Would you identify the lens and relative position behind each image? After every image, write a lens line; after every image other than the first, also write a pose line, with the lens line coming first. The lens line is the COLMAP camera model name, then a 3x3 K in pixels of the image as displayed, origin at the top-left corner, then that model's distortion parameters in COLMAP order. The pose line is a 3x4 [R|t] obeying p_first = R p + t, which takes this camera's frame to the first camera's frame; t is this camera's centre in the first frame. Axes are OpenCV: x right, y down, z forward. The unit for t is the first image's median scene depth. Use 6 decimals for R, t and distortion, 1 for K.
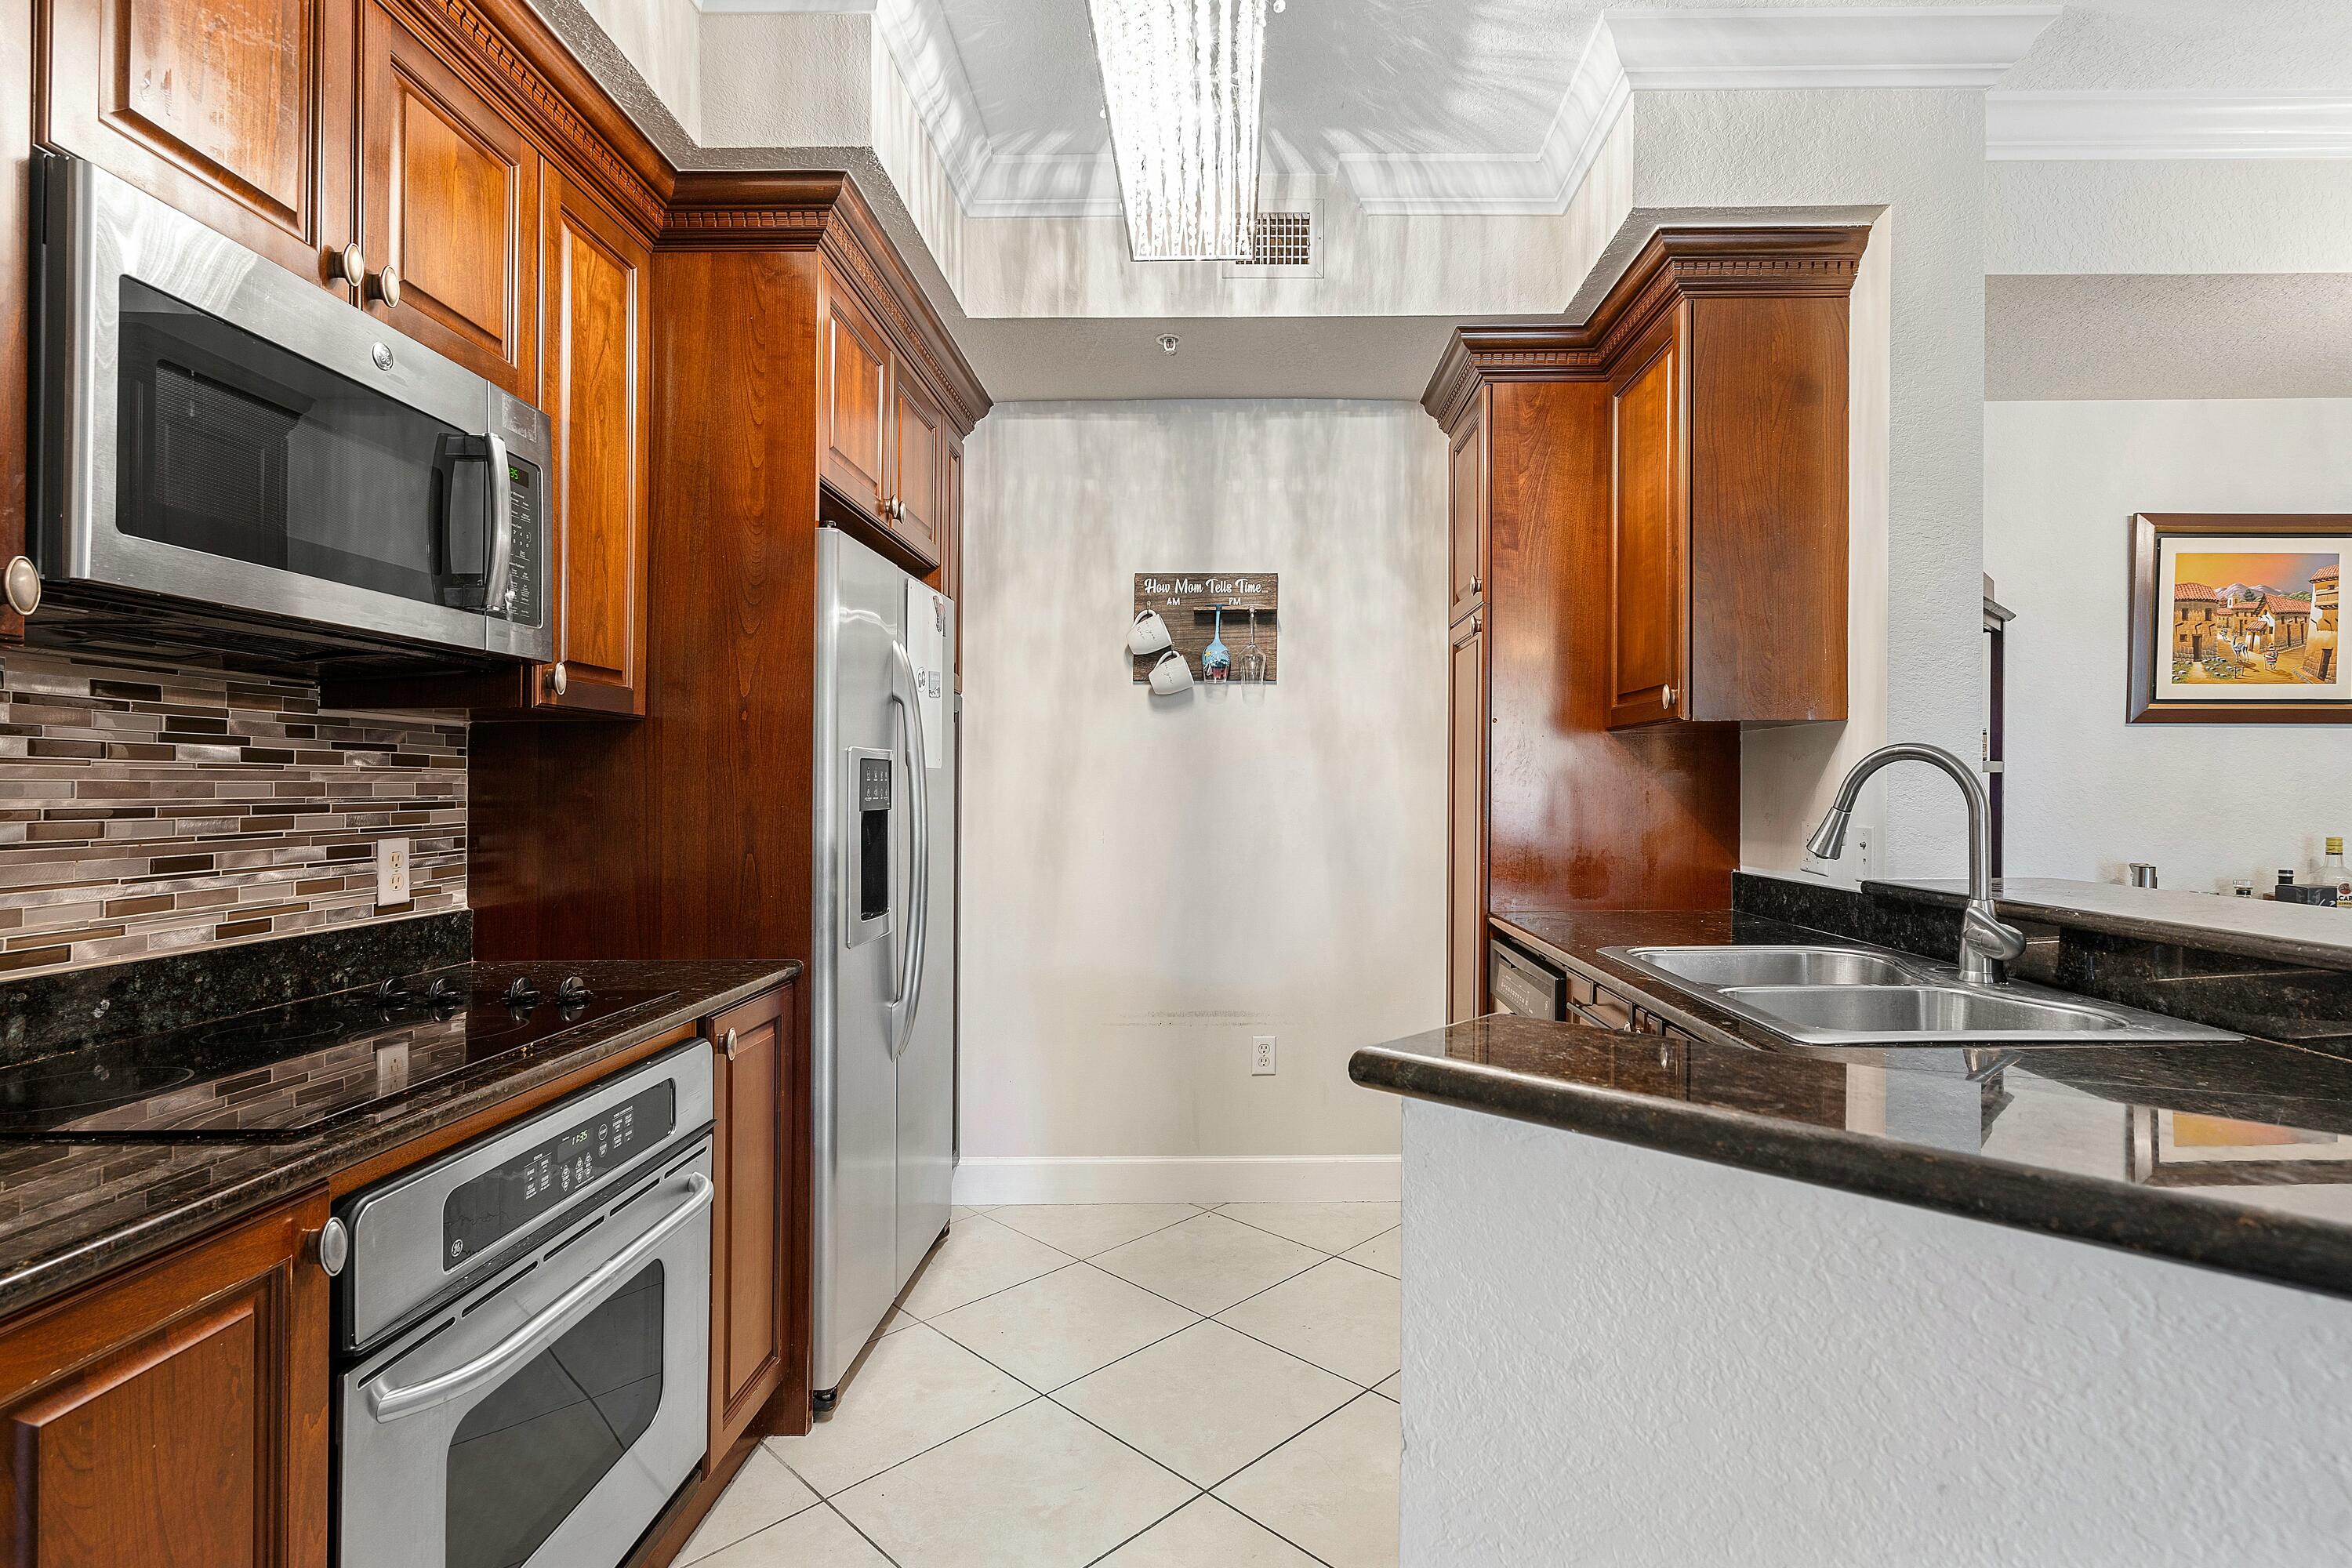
lens RADIAL K [[1078.5, 0, 1197.1], [0, 1078.5, 775.3], [0, 0, 1]] dist [-0.002566, 0.002598]
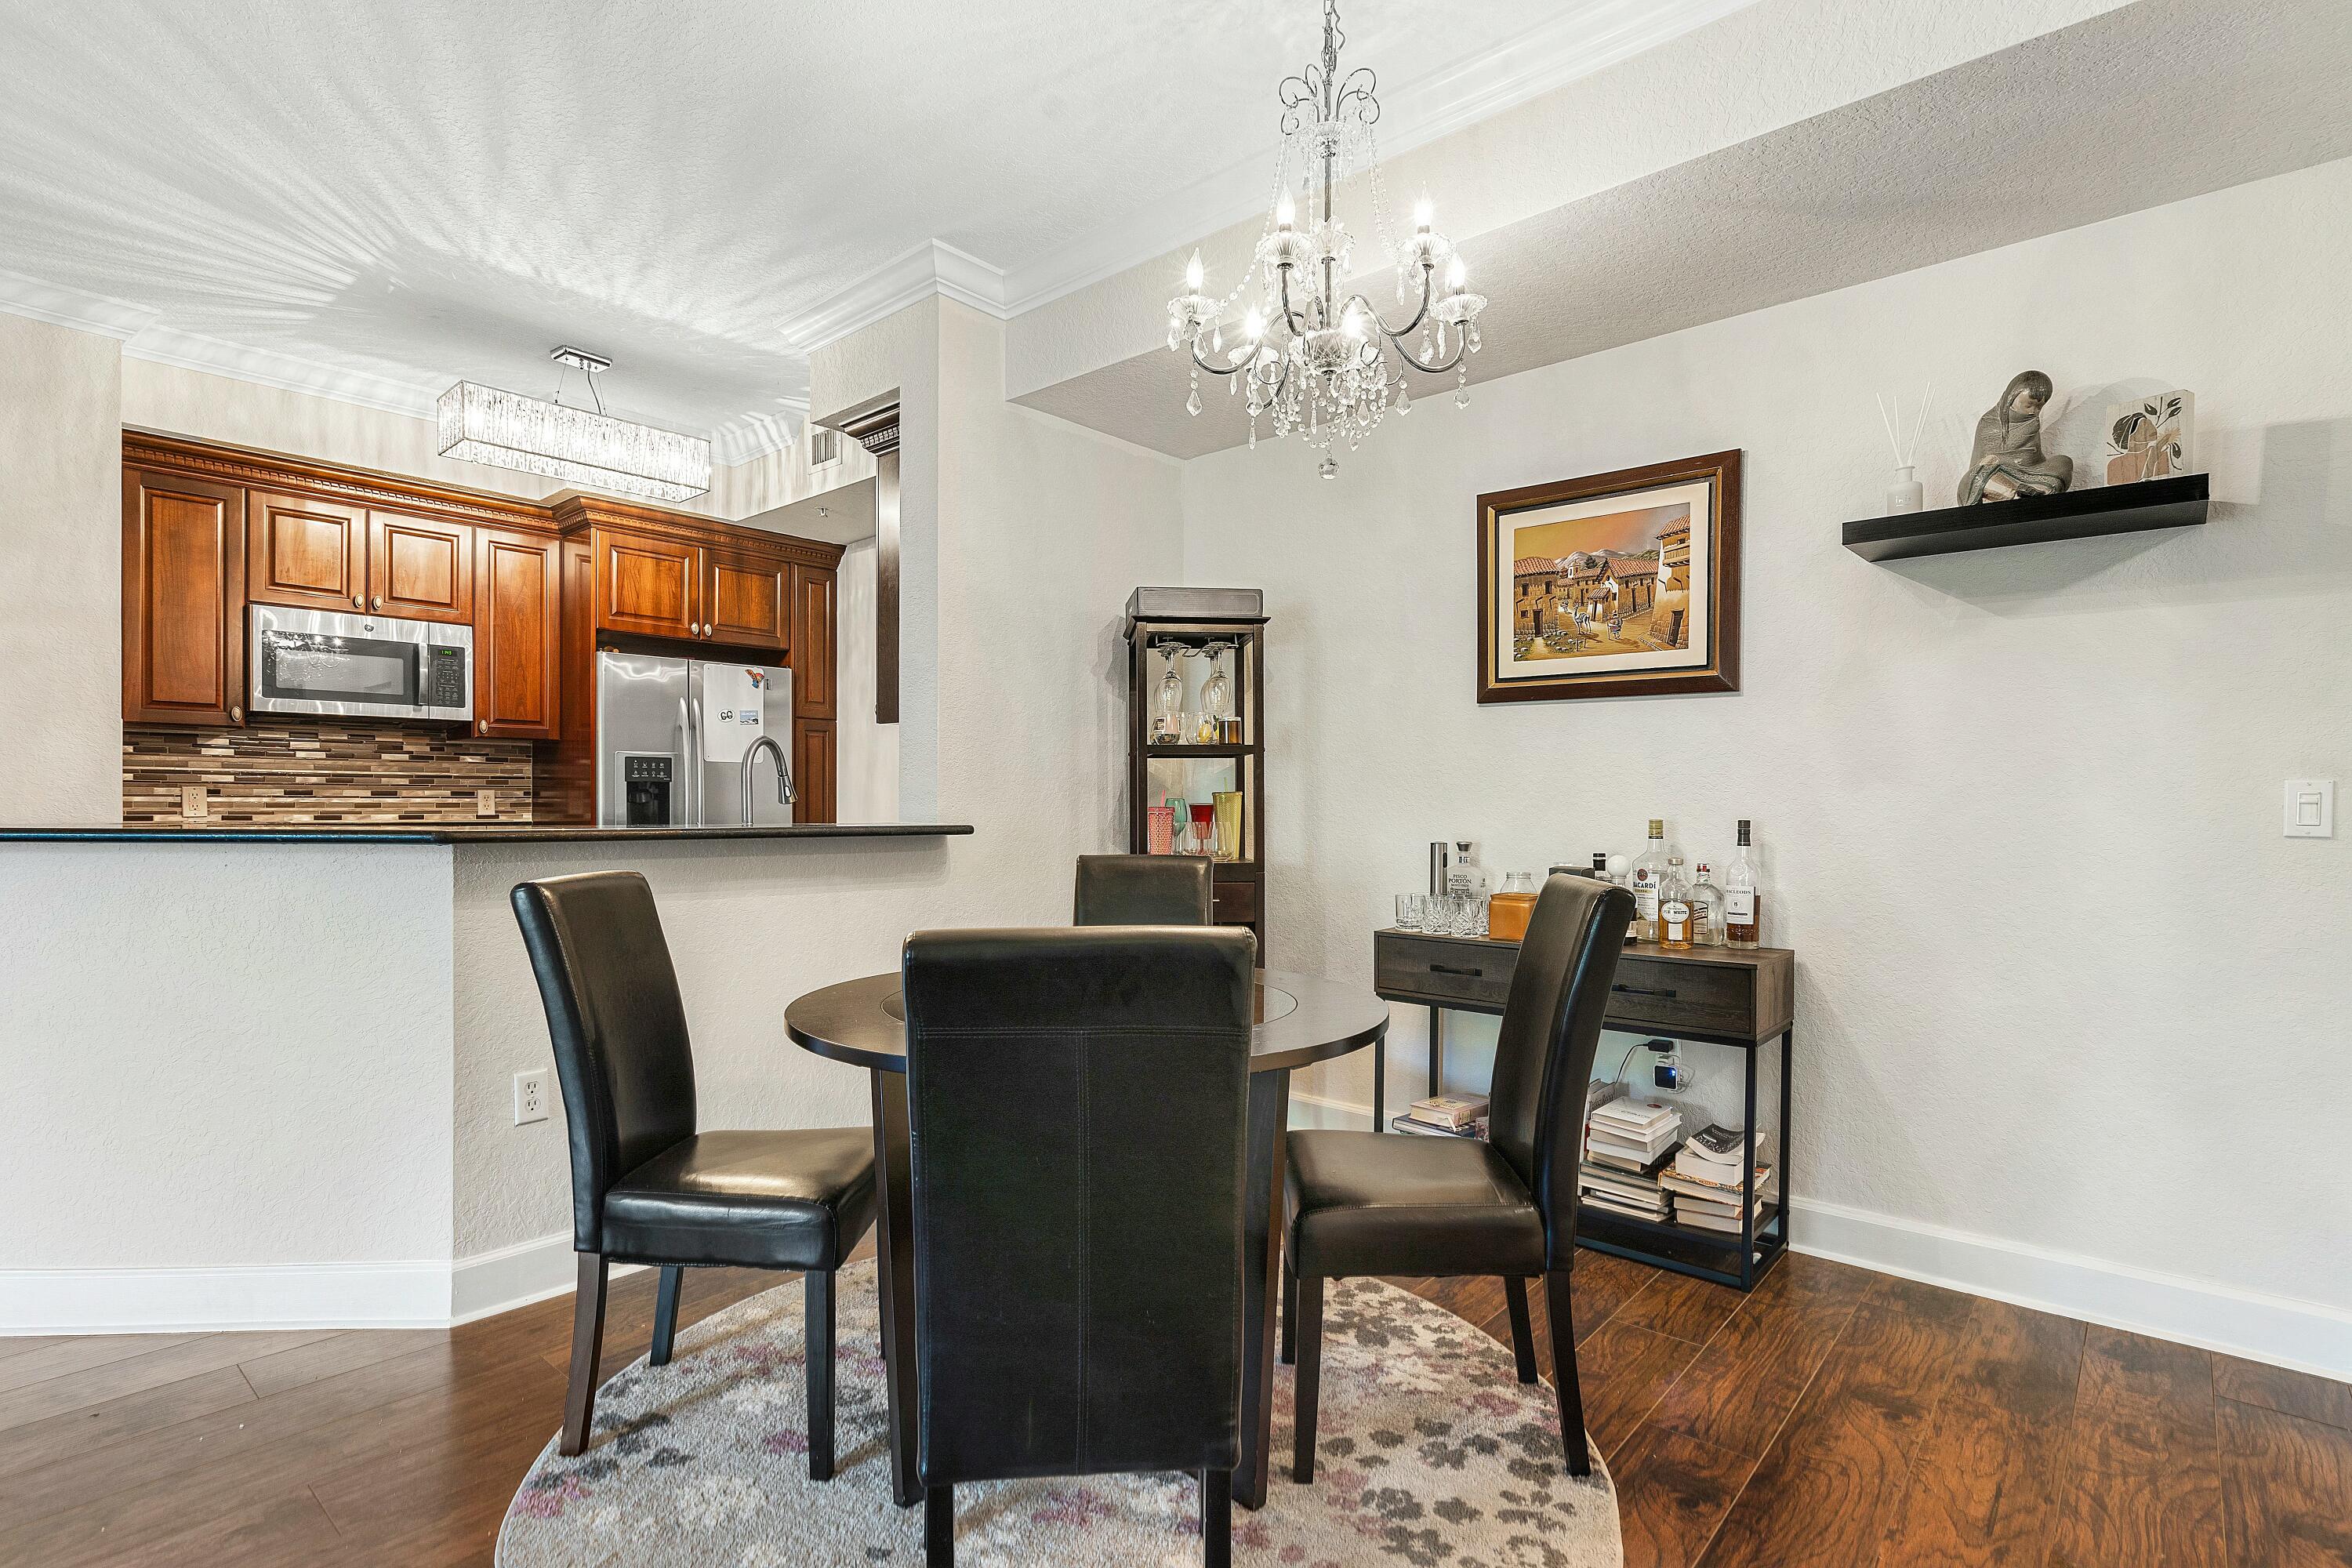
lens RADIAL K [[1100.4, 0, 1195.6], [0, 1100.4, 798.2], [0, 0, 1]] dist [0.011691, -0.000166]
pose [[0.764233, 0.006848, -0.644904, 1.346032], [-0.000758, 0.999952, 0.009719, 0.030325], [0.644940, -0.006939, 0.764202, 0.041280]]
